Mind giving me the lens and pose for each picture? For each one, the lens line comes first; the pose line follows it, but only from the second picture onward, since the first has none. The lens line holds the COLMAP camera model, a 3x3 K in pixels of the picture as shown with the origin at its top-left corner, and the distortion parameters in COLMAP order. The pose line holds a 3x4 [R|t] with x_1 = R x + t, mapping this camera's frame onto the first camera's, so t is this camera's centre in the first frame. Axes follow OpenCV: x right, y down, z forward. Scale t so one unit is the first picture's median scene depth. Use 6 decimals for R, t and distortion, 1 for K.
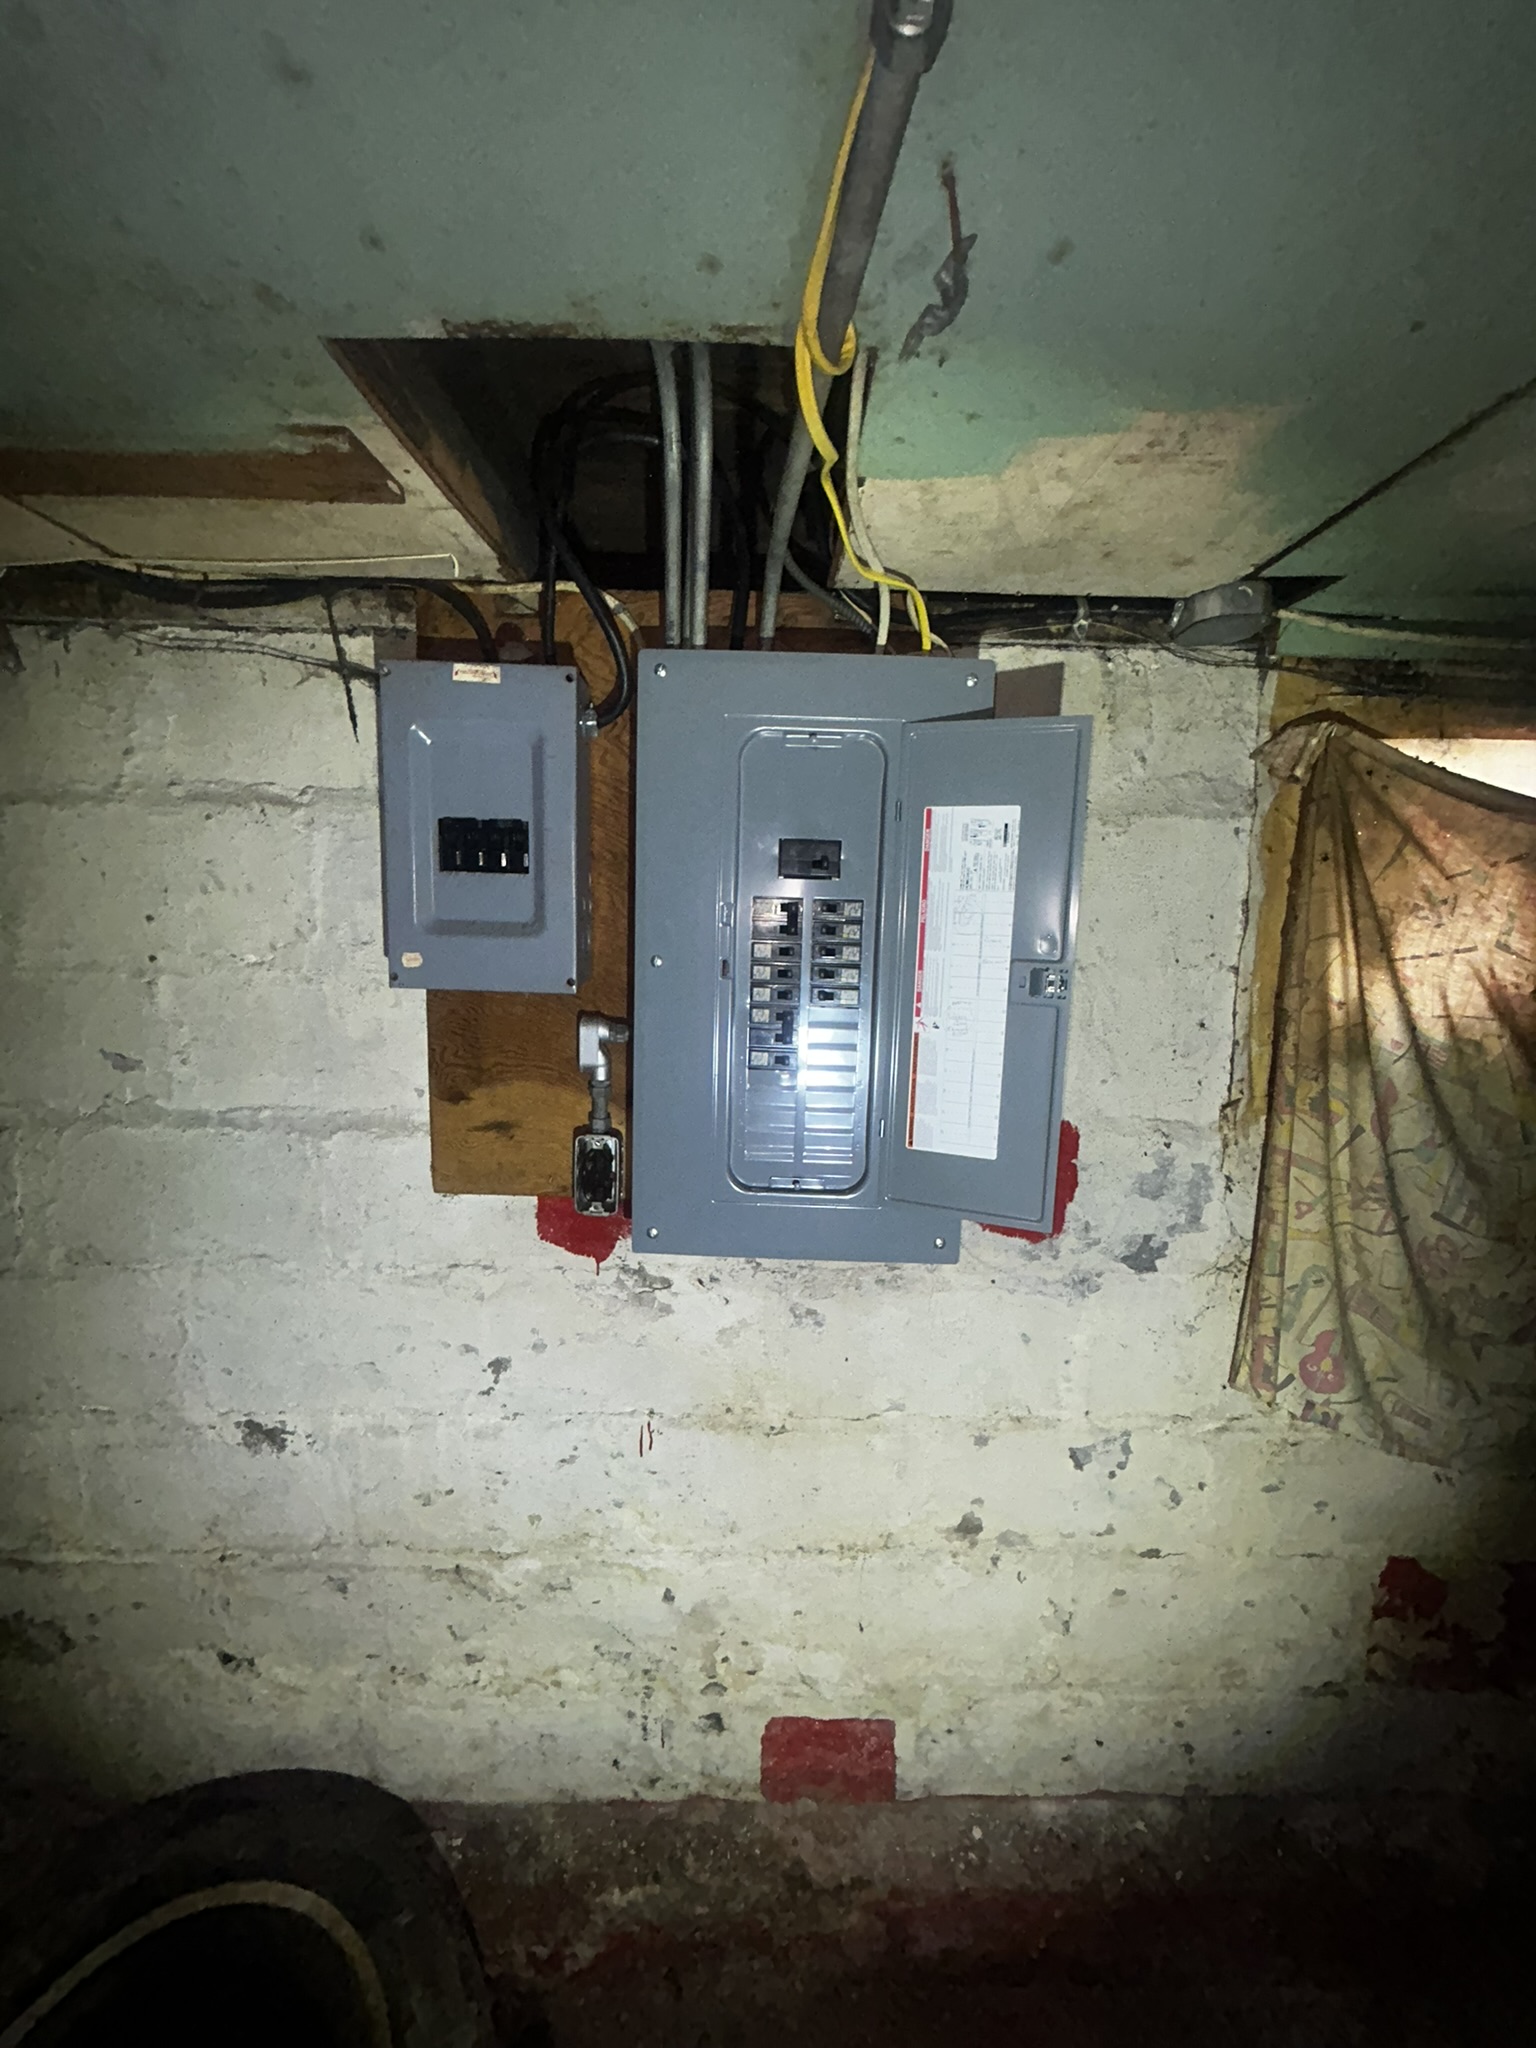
lens RADIAL K [[837.7, 0, 775.0], [0, 837.7, 1021.6], [0, 0, 1]] dist [-0.001610, 0.000513]
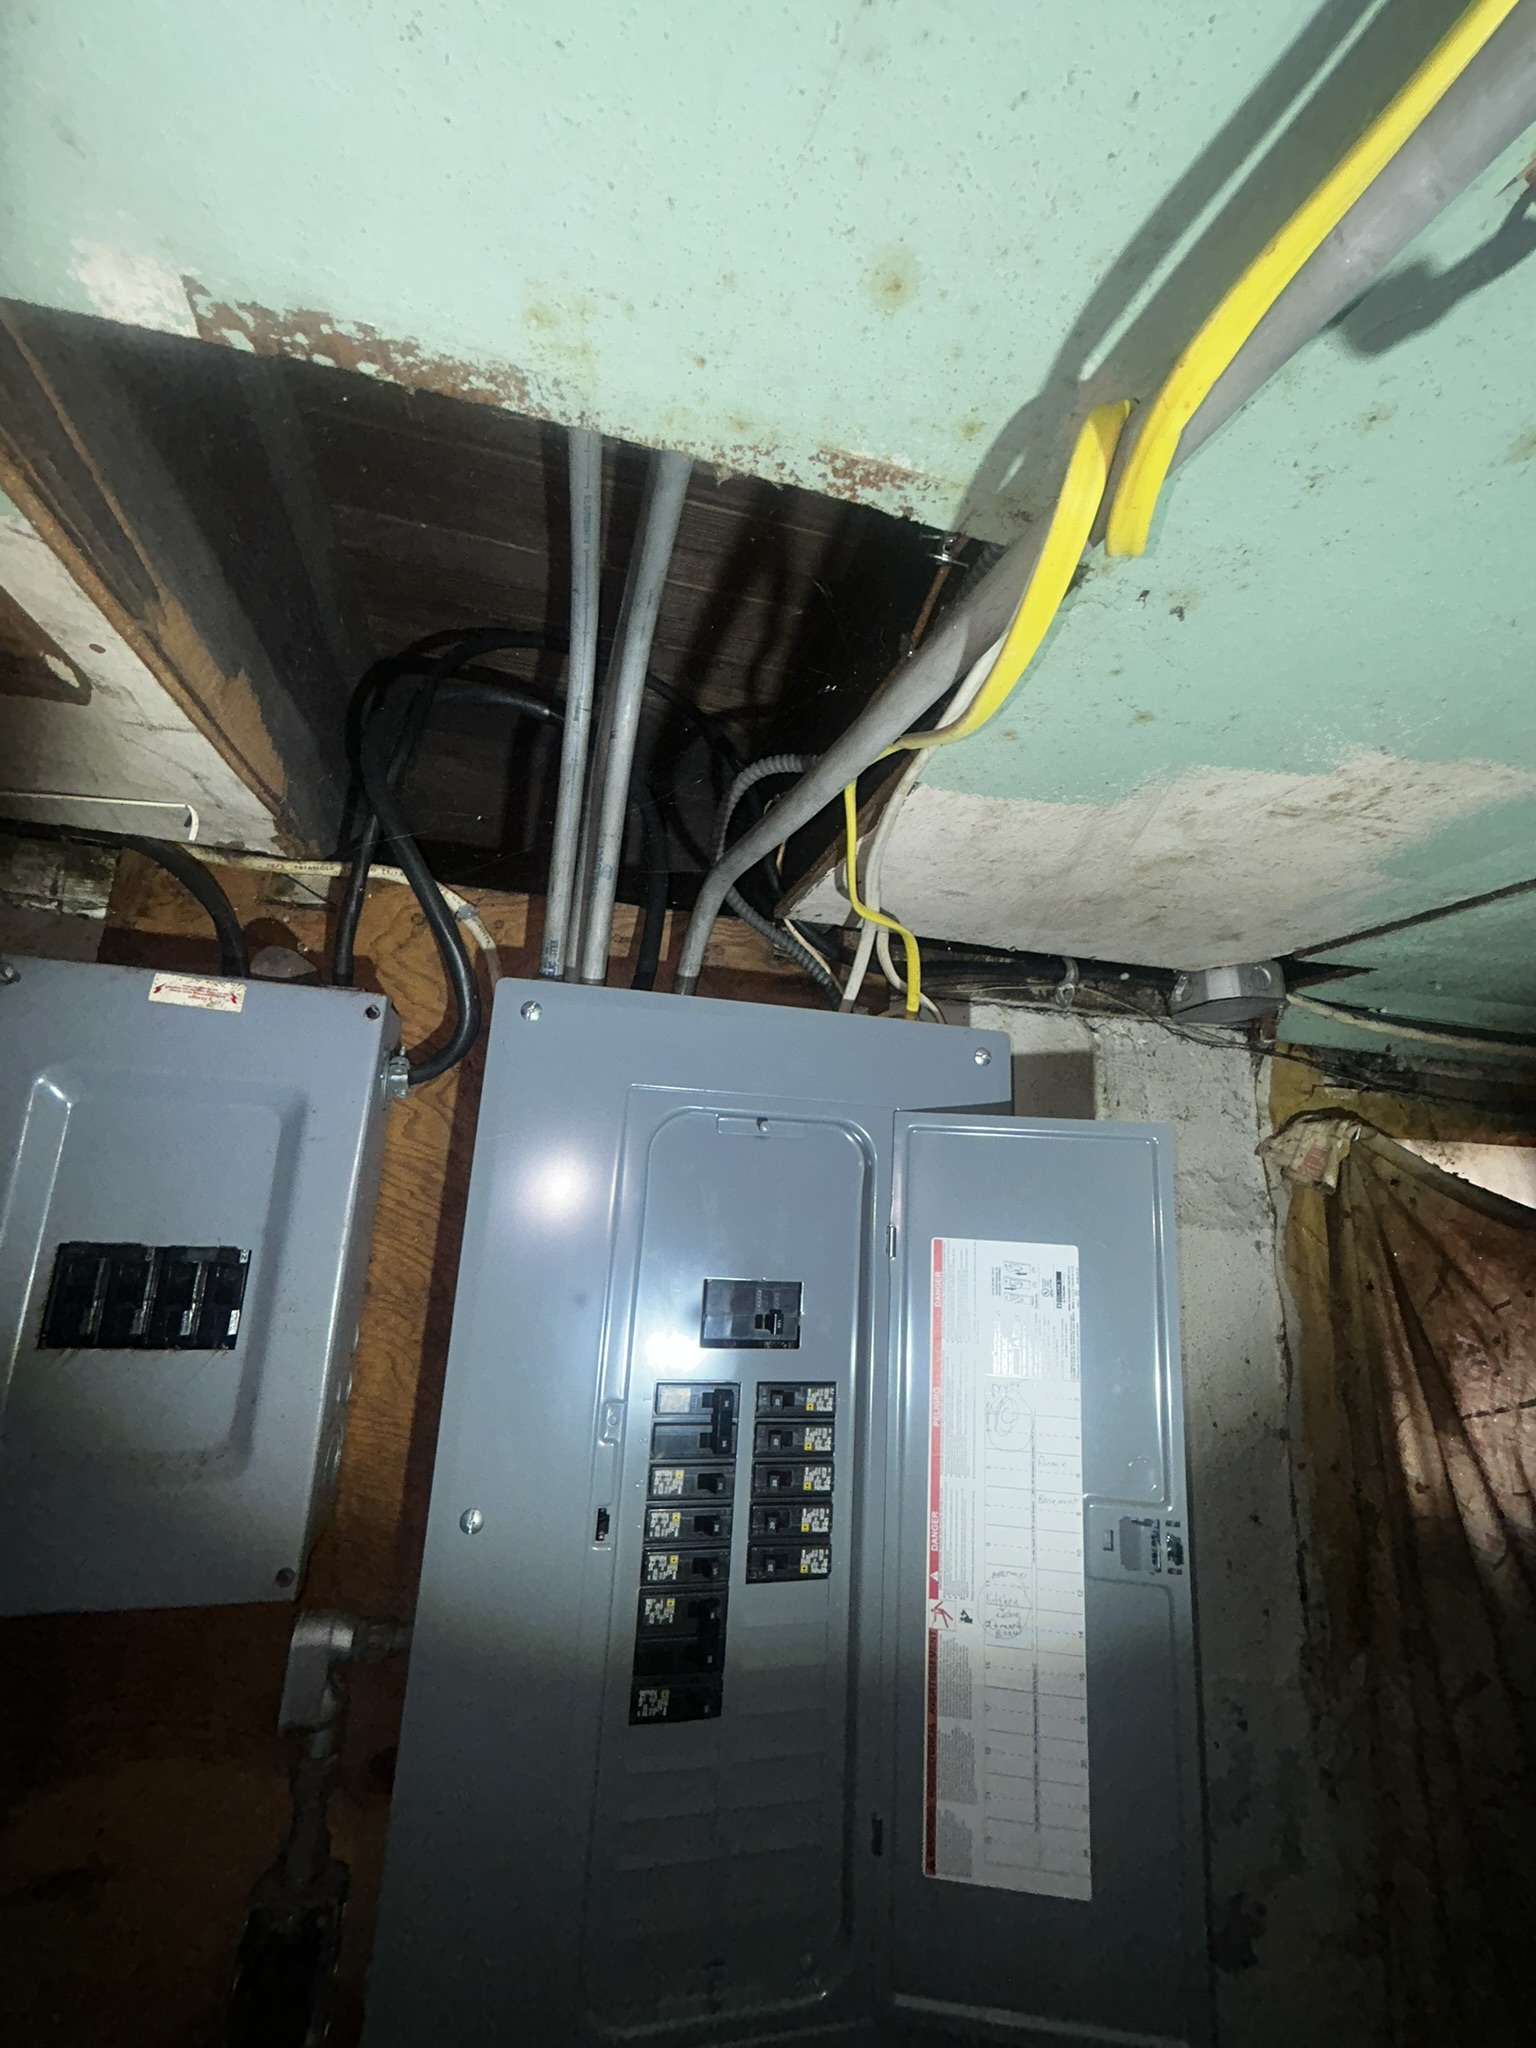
lens RADIAL K [[837.7, 0, 775.0], [0, 837.7, 1021.6], [0, 0, 1]] dist [-0.001610, 0.000513]
pose [[0.967999, 0.072072, 0.240380, -0.100707], [0.009761, 0.946335, -0.323041, -0.189800], [-0.250762, 0.315050, 0.915348, 0.349567]]
